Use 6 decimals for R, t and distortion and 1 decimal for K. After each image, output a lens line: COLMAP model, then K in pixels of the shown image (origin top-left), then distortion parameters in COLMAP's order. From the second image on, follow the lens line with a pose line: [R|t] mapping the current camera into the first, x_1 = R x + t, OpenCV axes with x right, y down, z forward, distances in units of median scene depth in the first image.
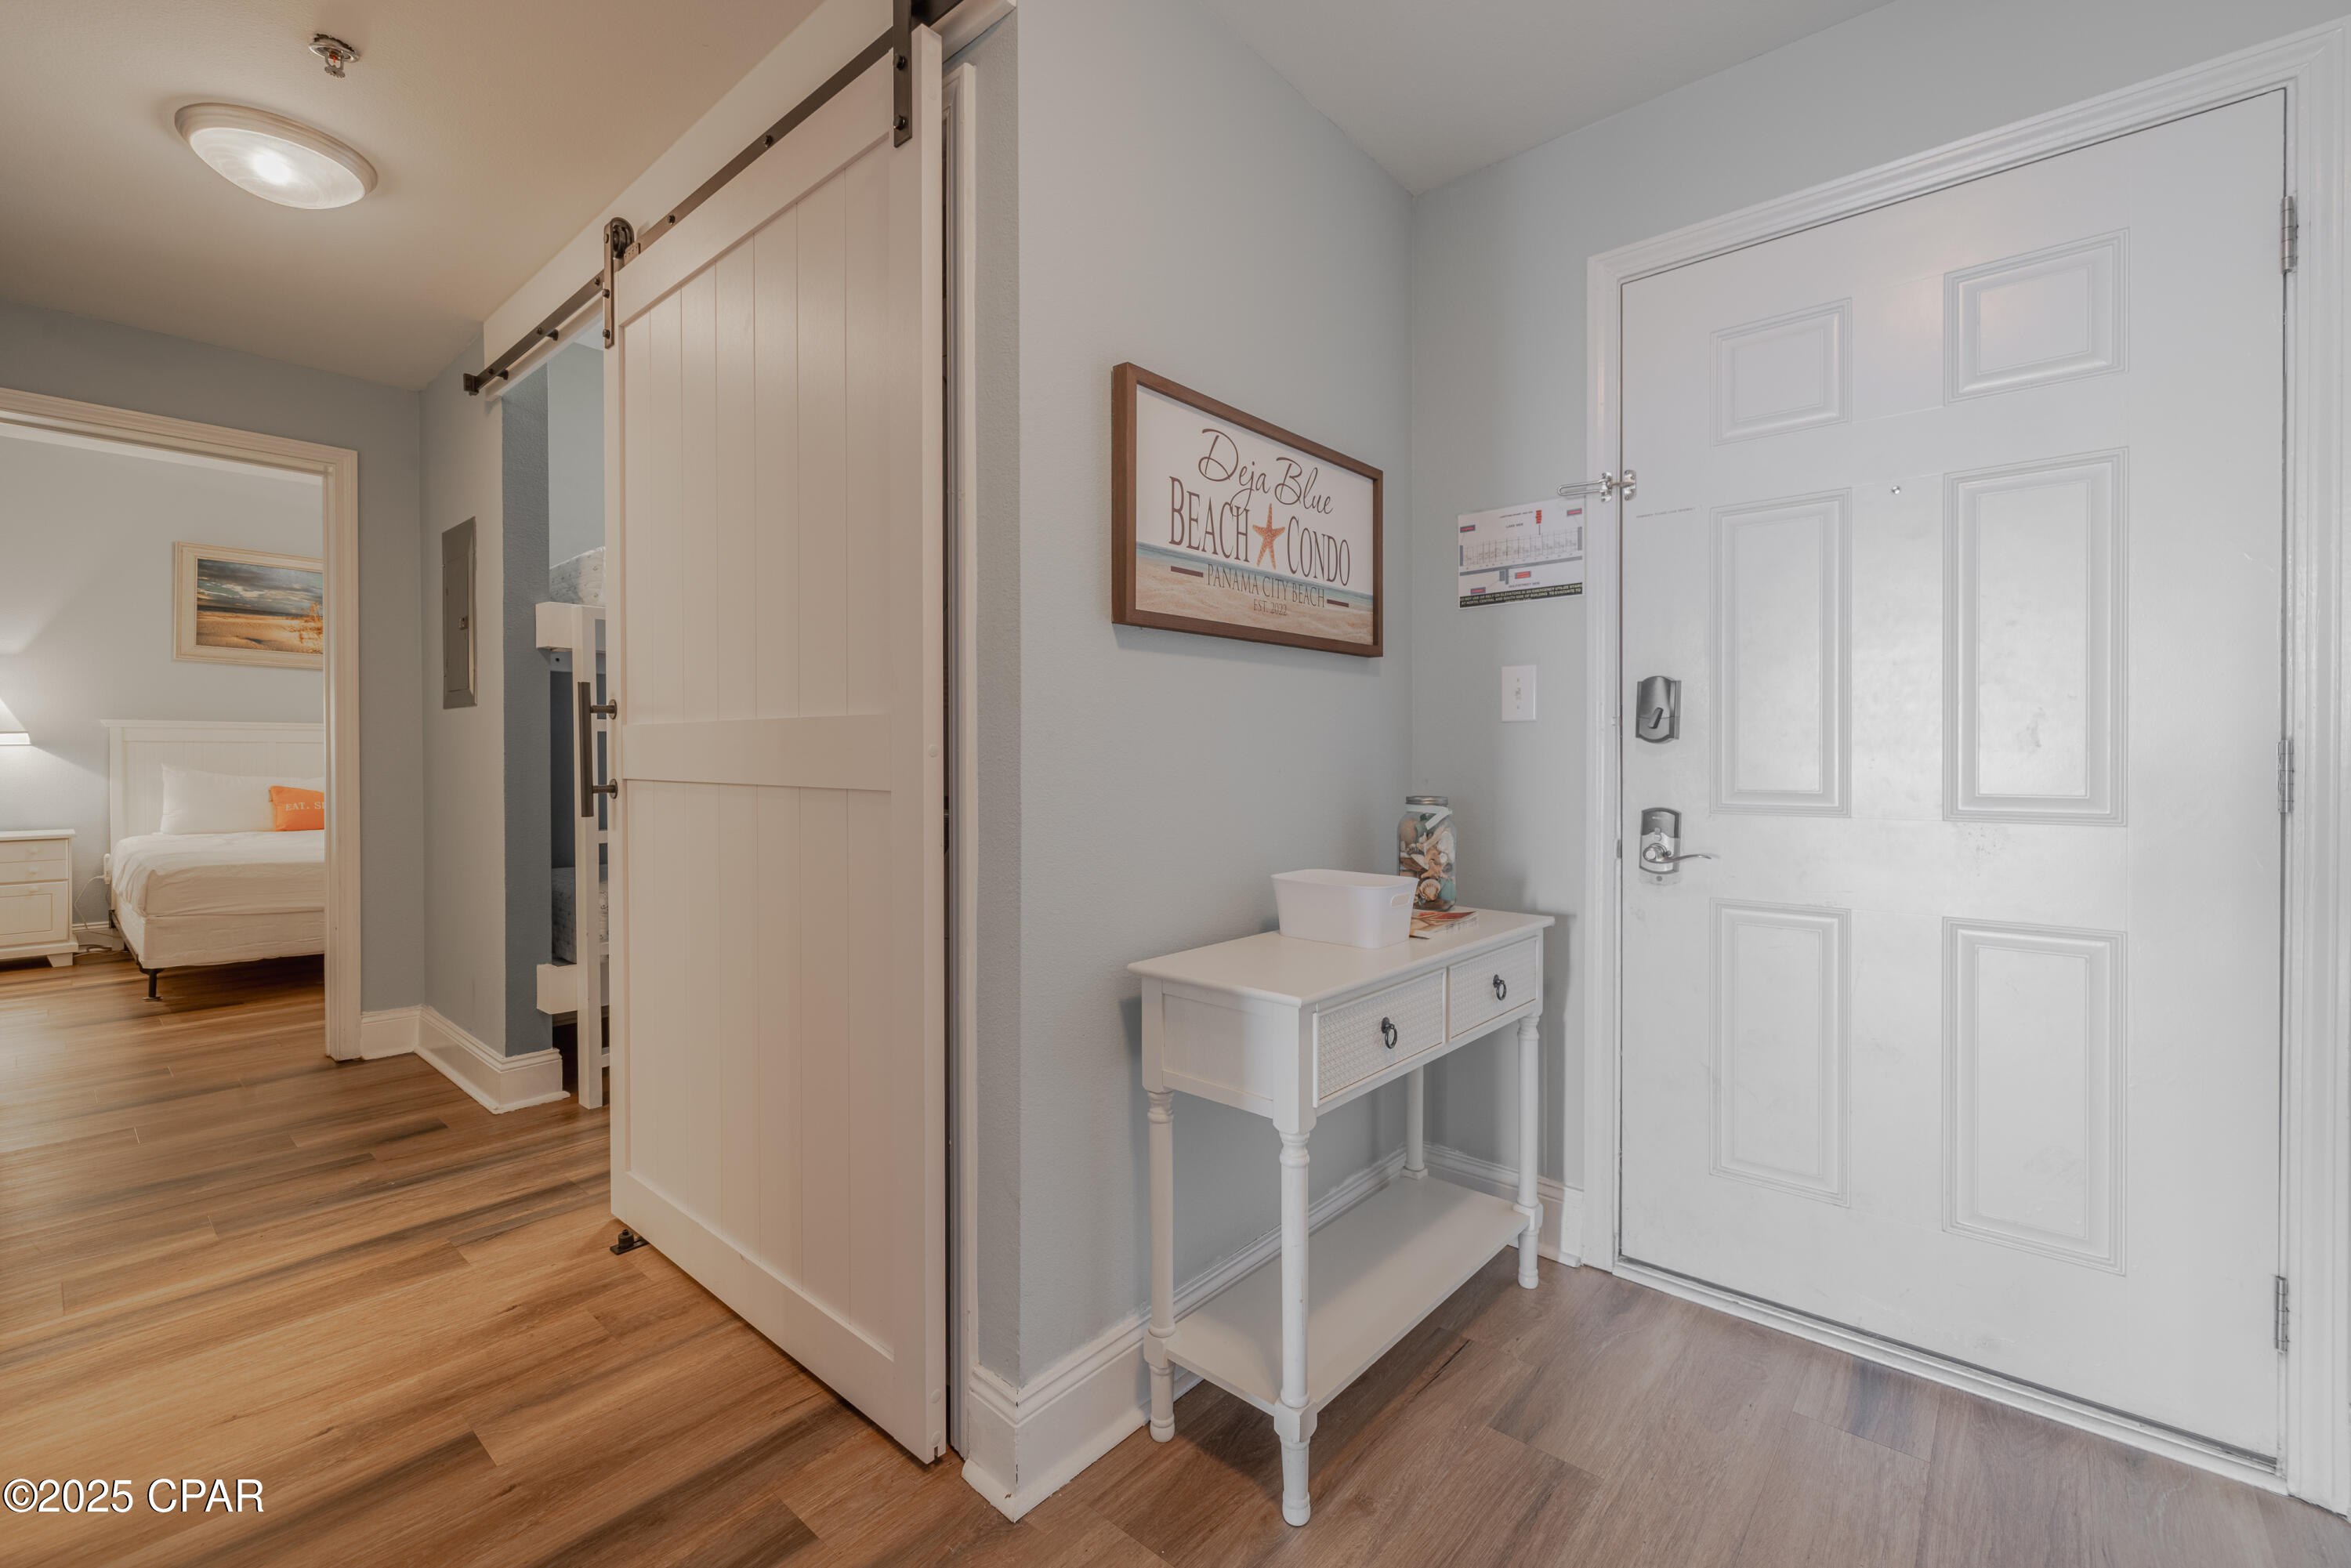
lens RADIAL K [[1001.1, 0, 1205.1], [0, 1001.1, 770.8], [0, 0, 1]] dist [0.001728, -0.000140]
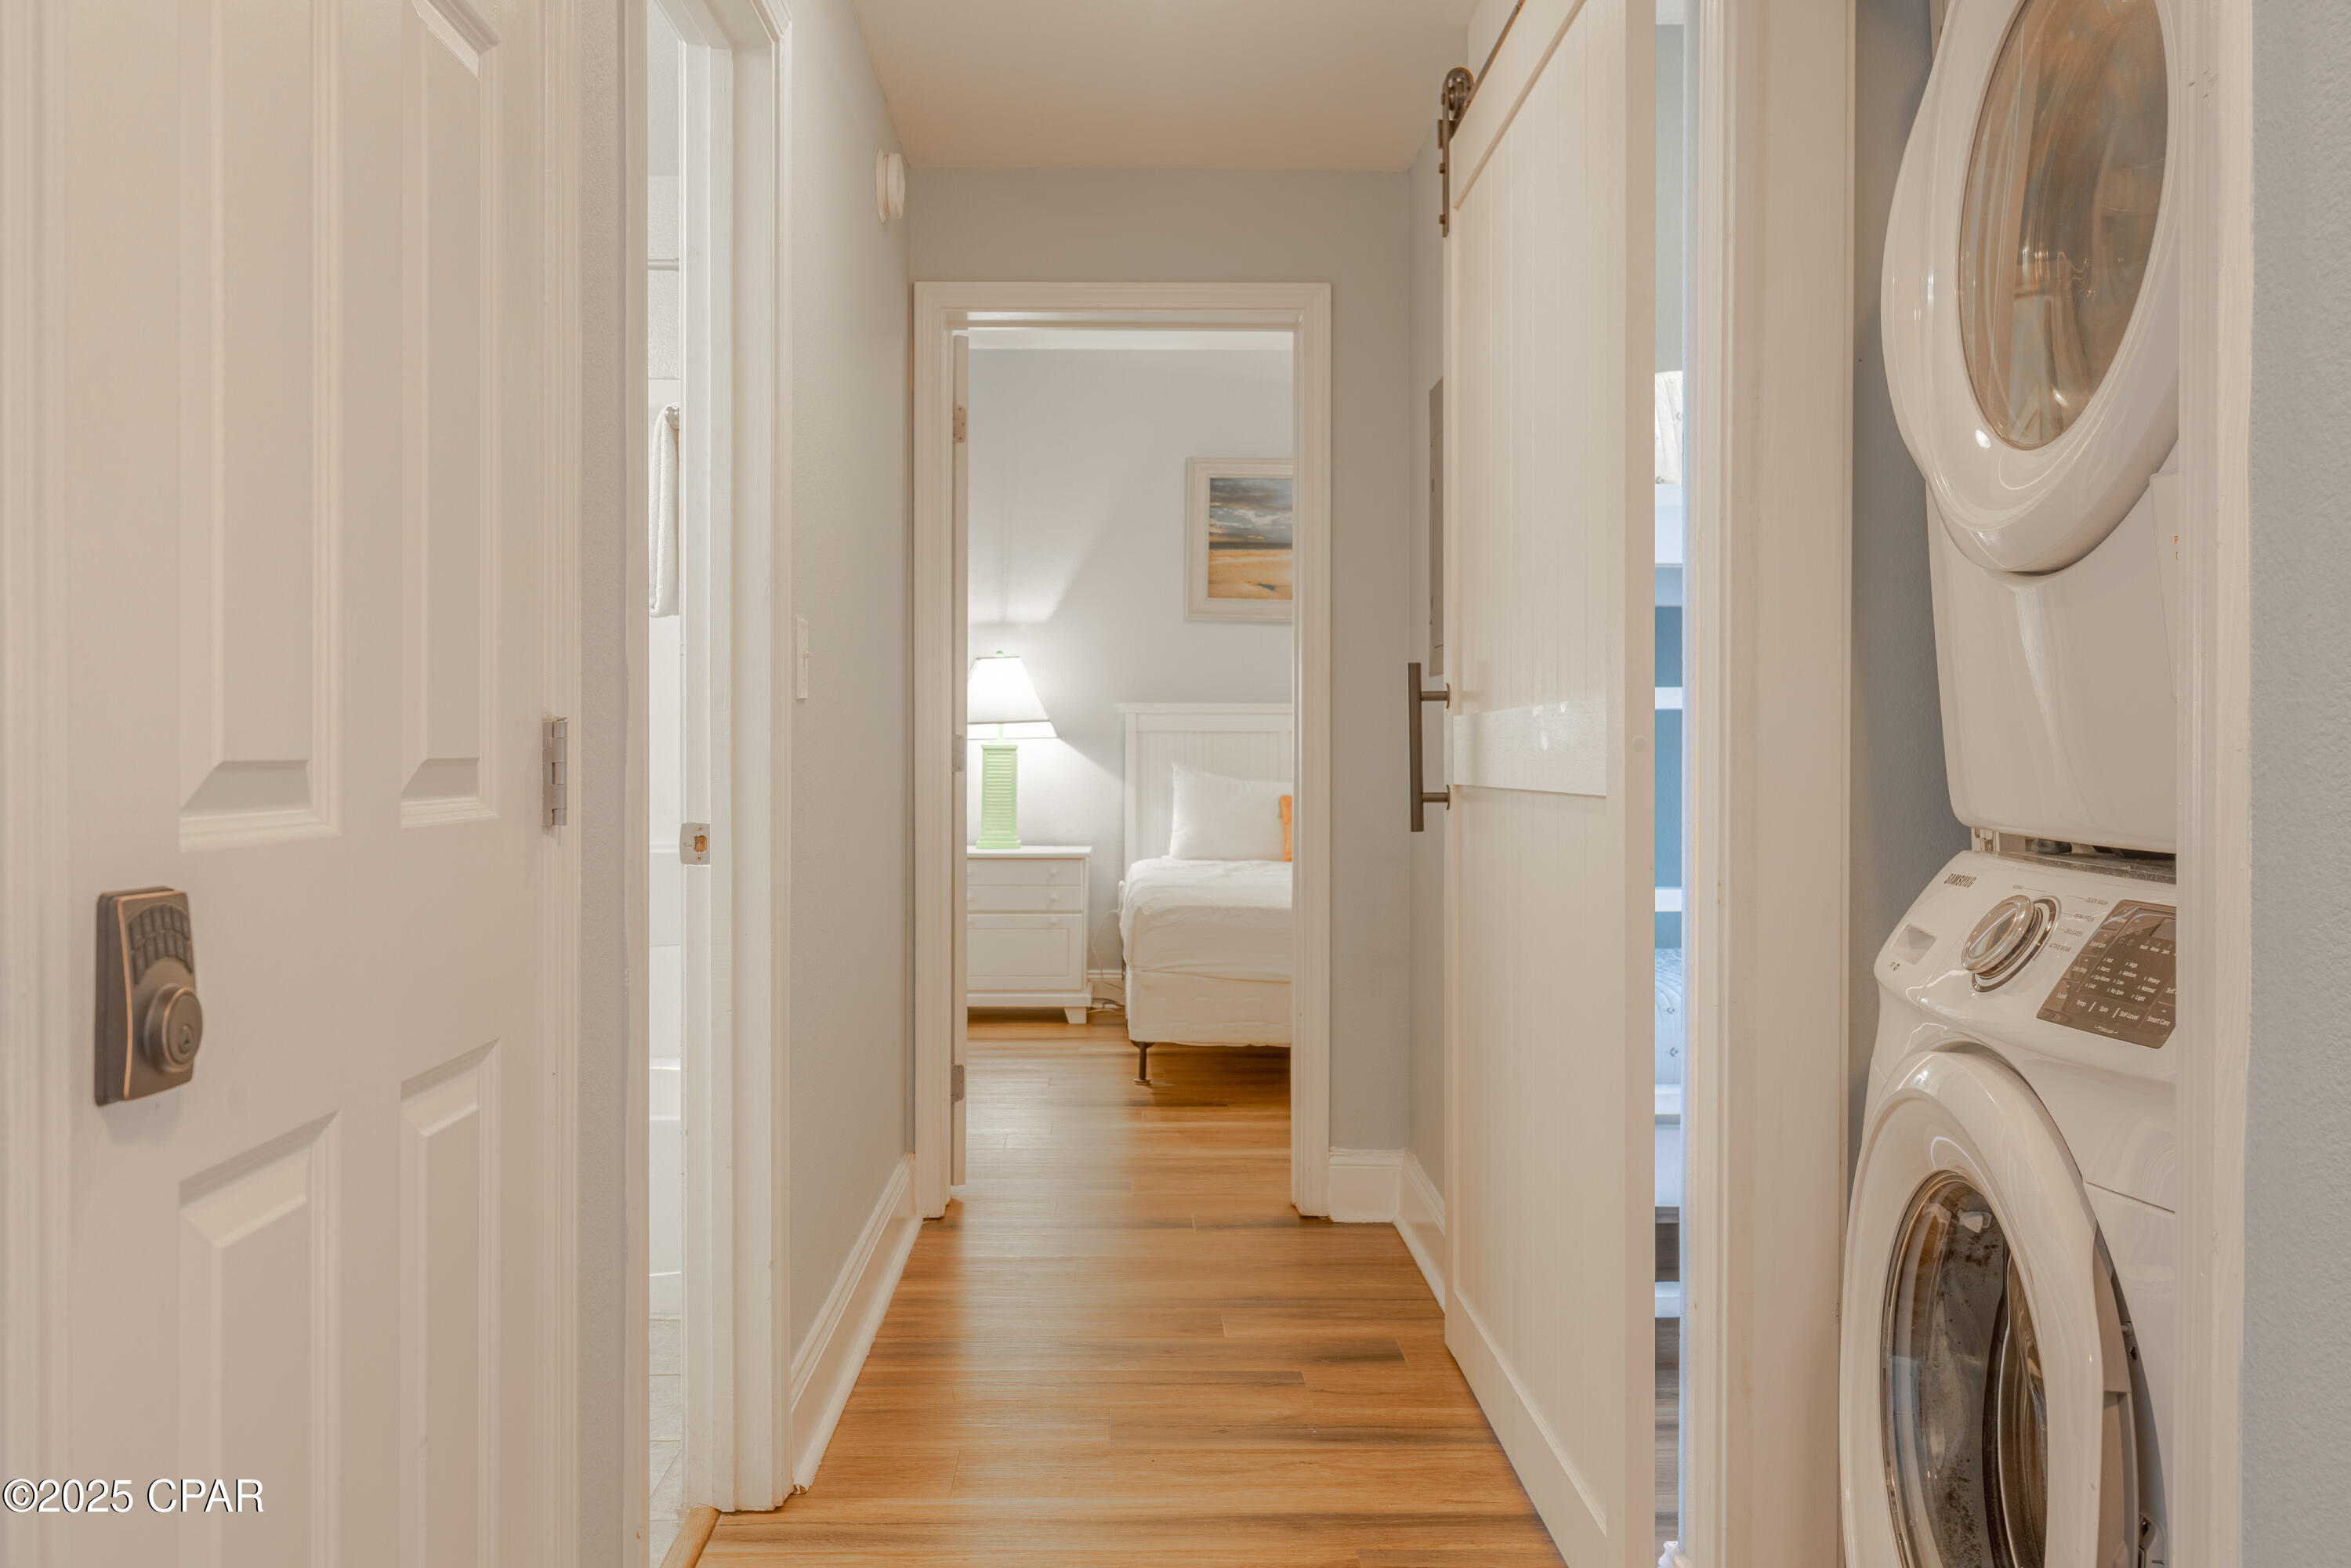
lens RADIAL K [[1908.6, 0, 1172.6], [0, 1908.6, 744.2], [0, 0, 1]] dist [0.004785, -0.004907]
pose [[0.643395, -0.003862, -0.765524, 0.036261], [-0.010982, 0.999838, -0.014274, 0.000116], [0.765455, 0.017591, 0.643249, 0.118050]]
